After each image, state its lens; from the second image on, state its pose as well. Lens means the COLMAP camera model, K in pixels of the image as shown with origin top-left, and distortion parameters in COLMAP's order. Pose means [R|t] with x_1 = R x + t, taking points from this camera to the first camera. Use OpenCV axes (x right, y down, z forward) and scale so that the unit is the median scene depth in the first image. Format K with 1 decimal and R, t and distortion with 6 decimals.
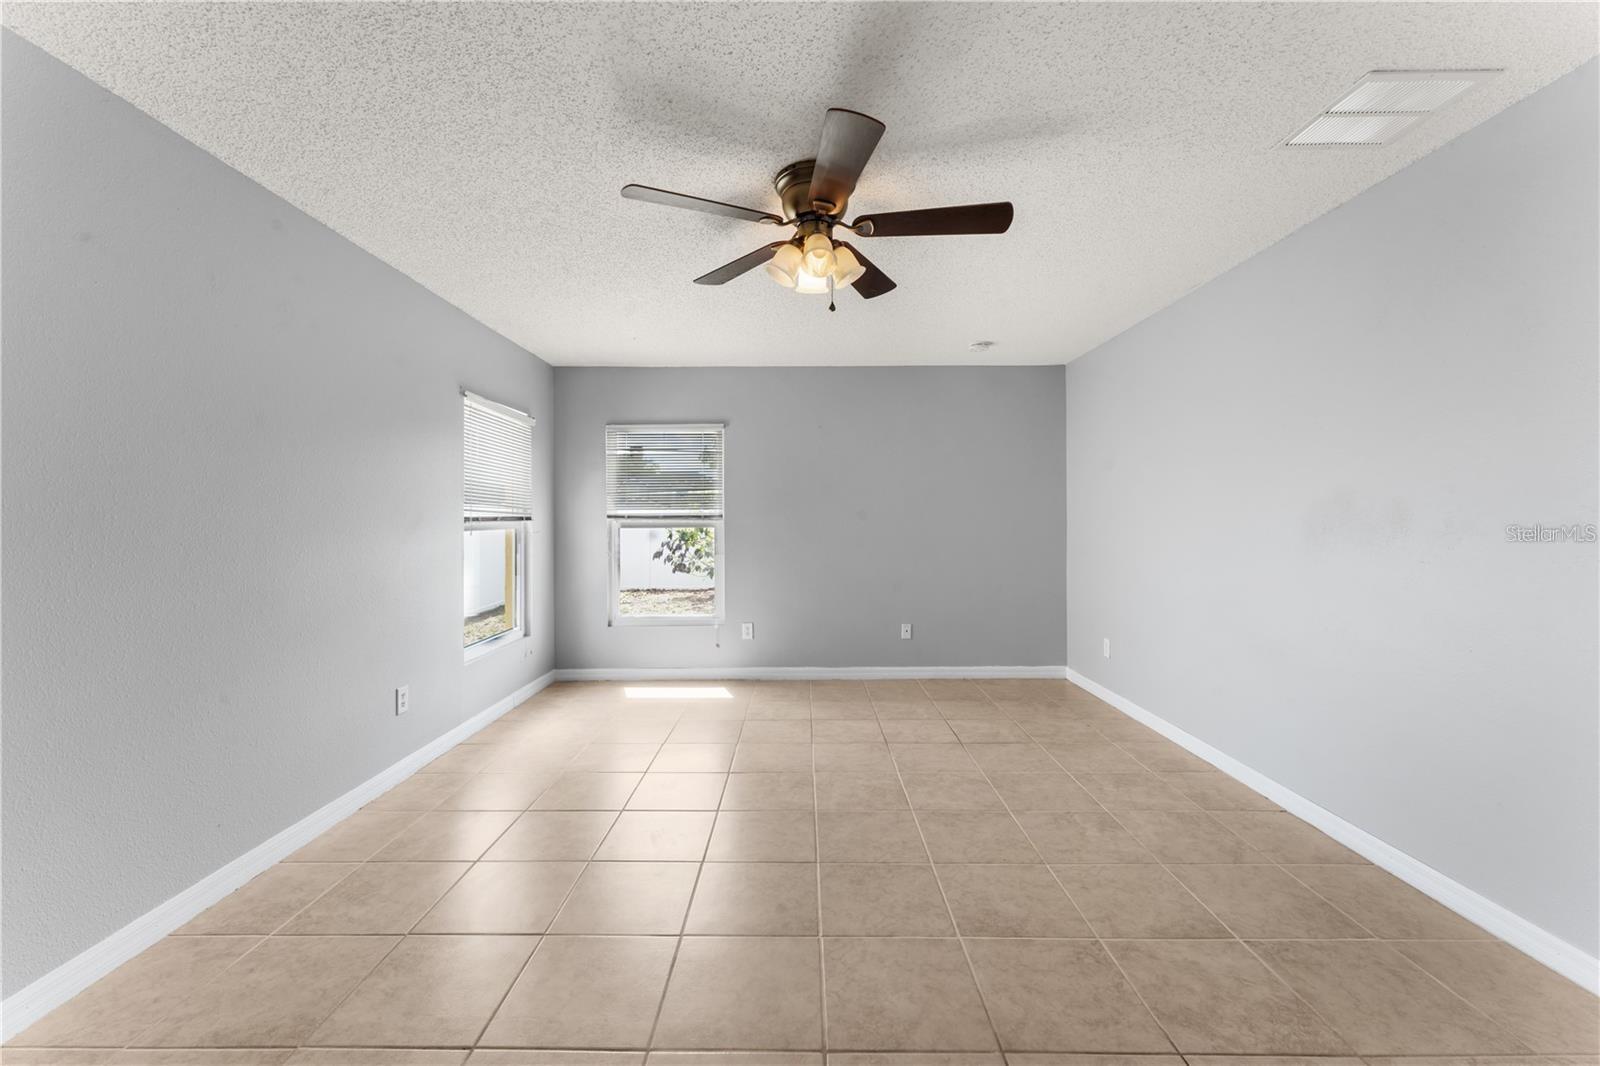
lens RADIAL K [[645.3, 0, 802.2], [0, 645.3, 523.3], [0, 0, 1]] dist [-0.000375, -0.000016]
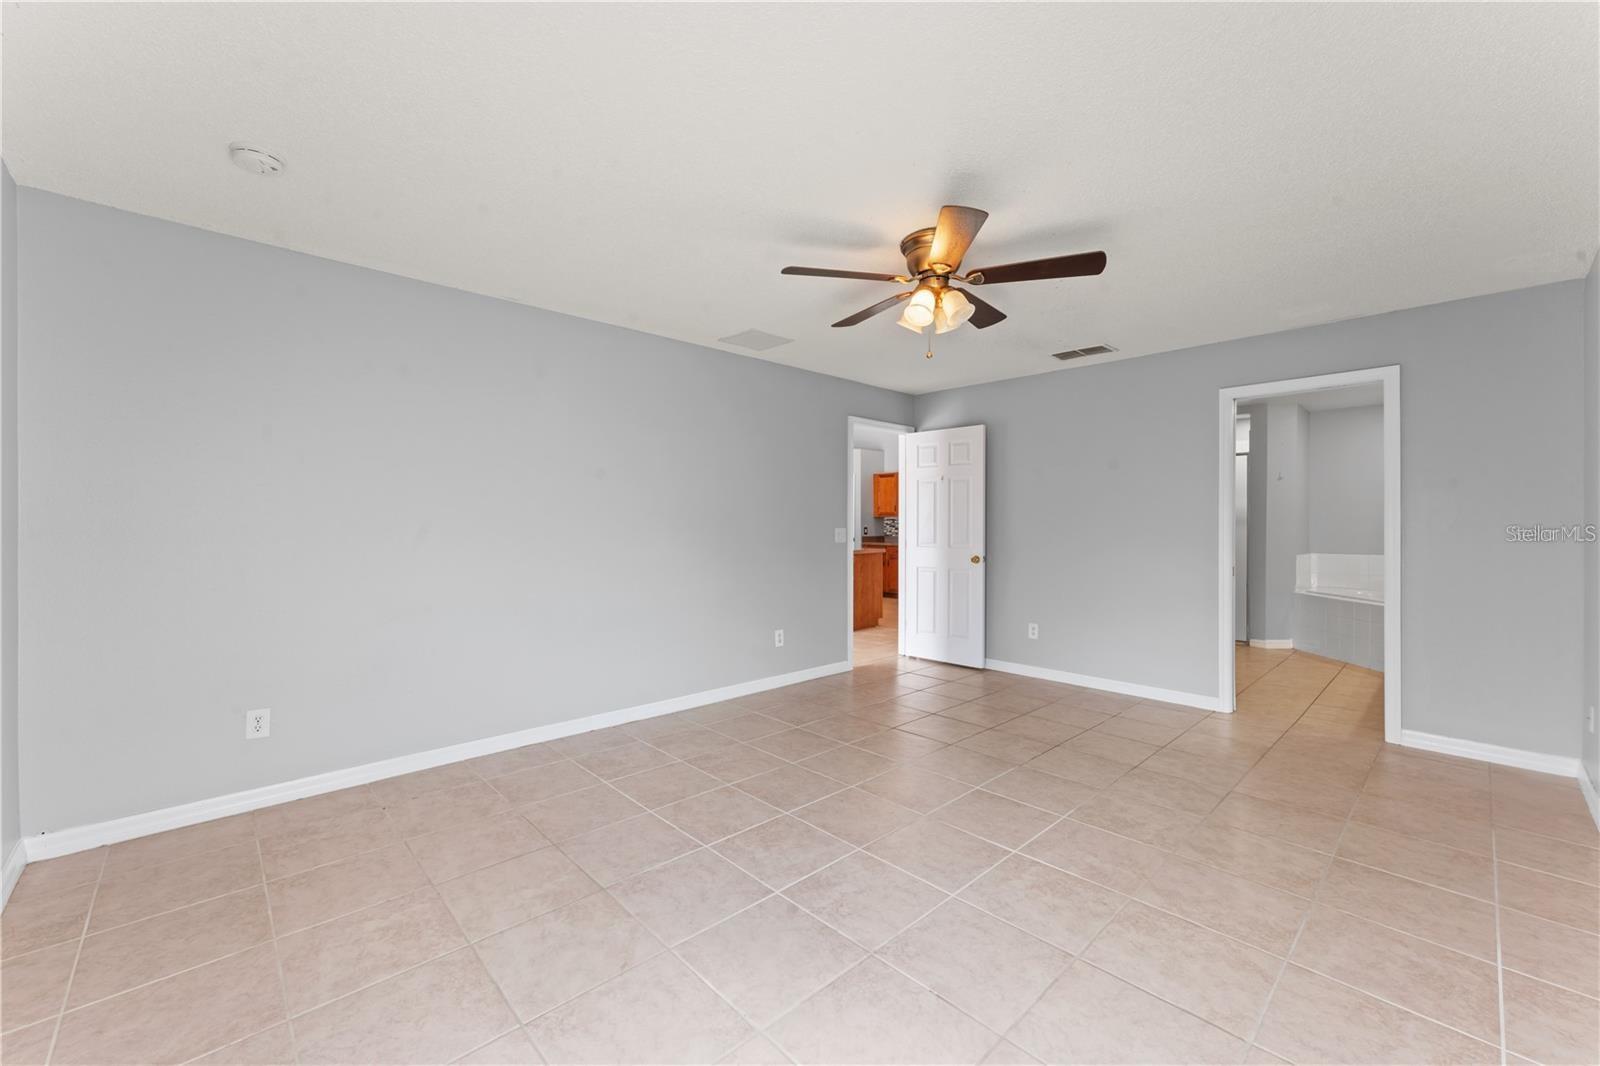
lens RADIAL K [[645.3, 0, 811.7], [0, 645.3, 532.9], [0, 0, 1]] dist [-0.000375, -0.000016]
pose [[-0.702571, -0.006757, 0.711582, -0.495489], [0.003514, 0.999910, 0.012964, 0.002064], [-0.711605, 0.011609, -0.702484, 1.472991]]
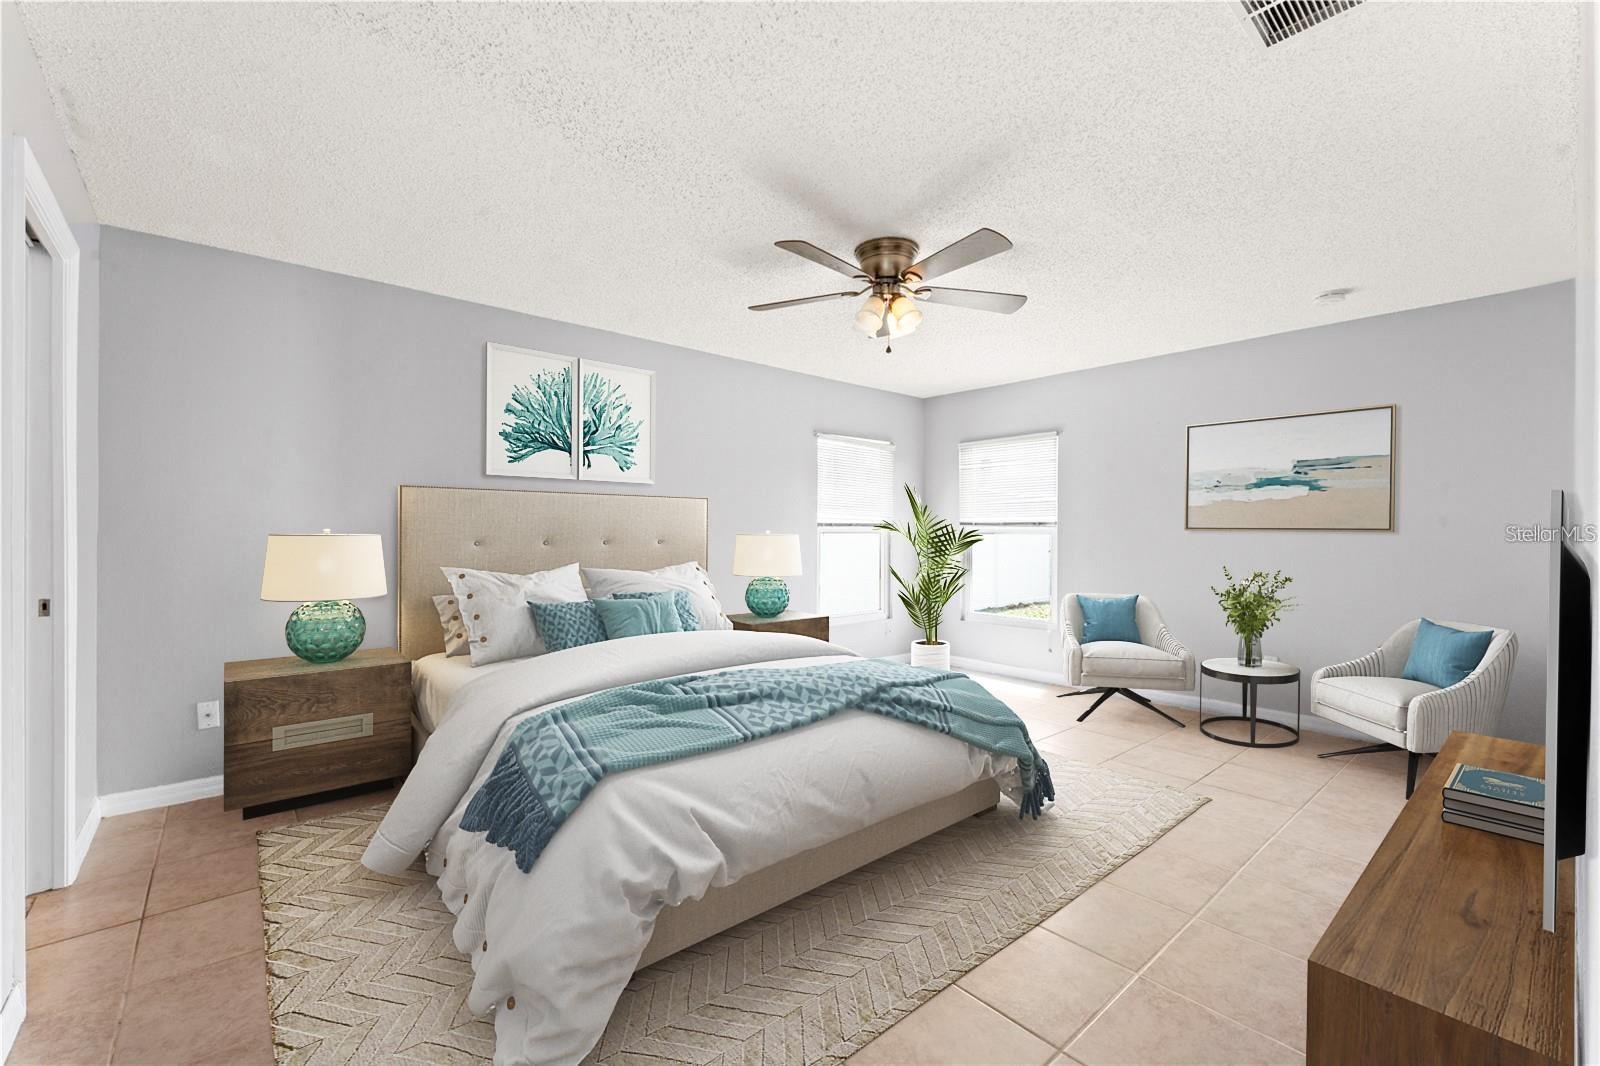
lens RADIAL K [[674.0, 0, 810.4], [0, 674.0, 530.7], [0, 0, 1]] dist [0.007313, -0.000078]
pose [[0.665161, 0.003080, -0.746693, 0.675270], [-0.011965, 0.999907, -0.006534, 0.020691], [0.746604, 0.013281, 0.665136, 0.012143]]
